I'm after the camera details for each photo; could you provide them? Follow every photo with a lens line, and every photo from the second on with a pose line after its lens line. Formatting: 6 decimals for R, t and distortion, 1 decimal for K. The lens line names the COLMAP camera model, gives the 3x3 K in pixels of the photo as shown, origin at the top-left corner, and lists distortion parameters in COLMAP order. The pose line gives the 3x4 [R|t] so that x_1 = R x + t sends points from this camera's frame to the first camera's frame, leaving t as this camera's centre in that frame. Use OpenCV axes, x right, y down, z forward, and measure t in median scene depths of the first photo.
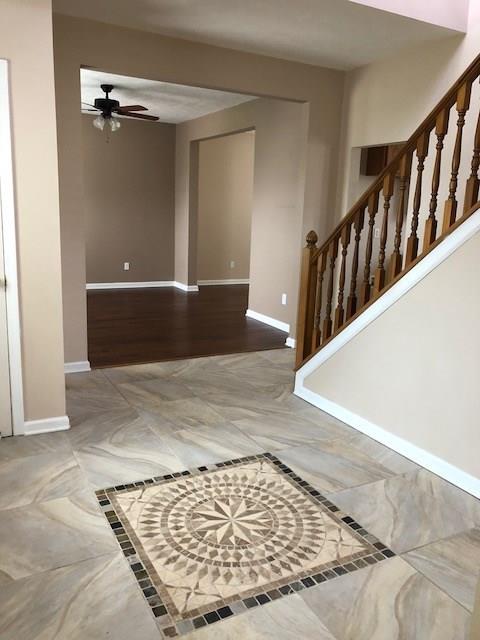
lens RADIAL K [[523.8, 0, 240.0], [0, 523.8, 320.0], [0, 0, 1]] dist [0.013480, -0.006913]
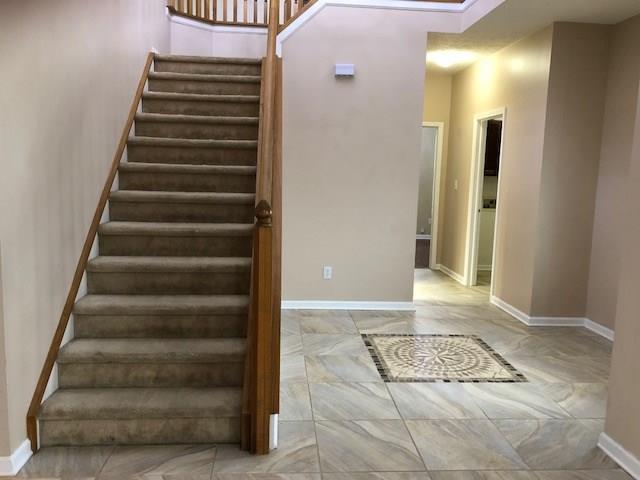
lens RADIAL K [[523.8, 0, 320.0], [0, 523.8, 235.6], [0, 0, 1]] dist [0.013480, -0.006913]
pose [[-0.912681, -0.114412, 0.392331, -0.263385], [0.022175, 0.944733, 0.327089, -0.491217], [-0.408071, 0.307228, -0.859703, 2.242193]]
